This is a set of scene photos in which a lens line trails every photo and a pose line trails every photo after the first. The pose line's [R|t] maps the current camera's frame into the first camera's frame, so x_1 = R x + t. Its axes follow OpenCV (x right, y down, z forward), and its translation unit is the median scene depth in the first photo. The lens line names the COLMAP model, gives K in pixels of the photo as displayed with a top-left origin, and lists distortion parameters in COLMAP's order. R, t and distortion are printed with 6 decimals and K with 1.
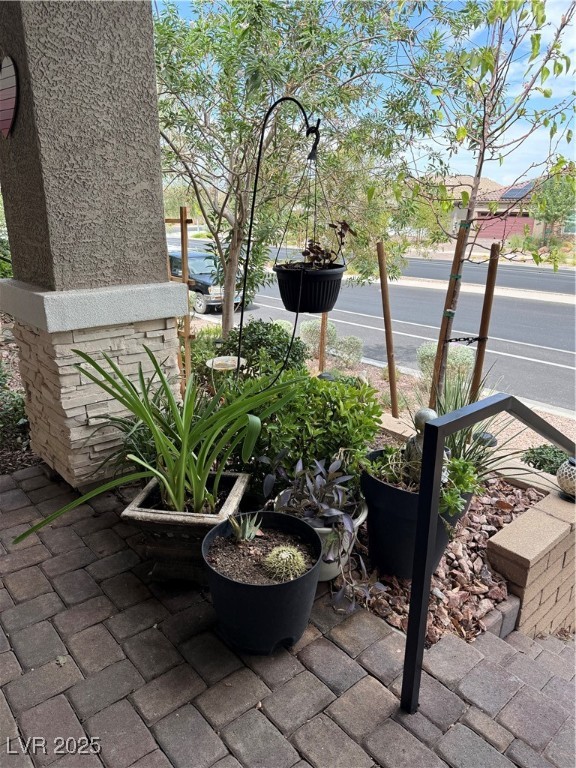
lens RADIAL K [[543.5, 0, 286.5], [0, 543.5, 385.3], [0, 0, 1]] dist [0.034998, -0.044169]
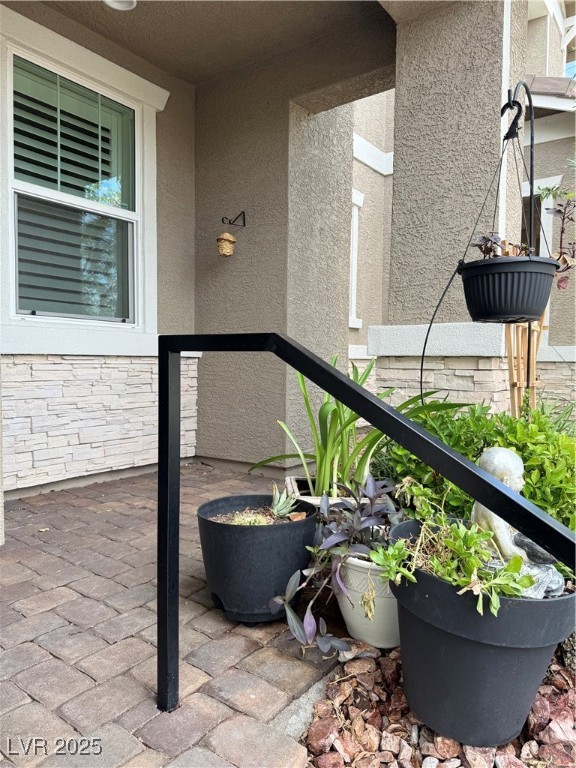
lens RADIAL K [[543.5, 0, 286.6], [0, 543.5, 383.4], [0, 0, 1]] dist [0.034998, -0.044169]
pose [[0.239349, 0.040393, -0.970093, 0.717772], [-0.316394, 0.947842, -0.038596, 0.070365], [0.917936, 0.316170, 0.239645, 0.555883]]
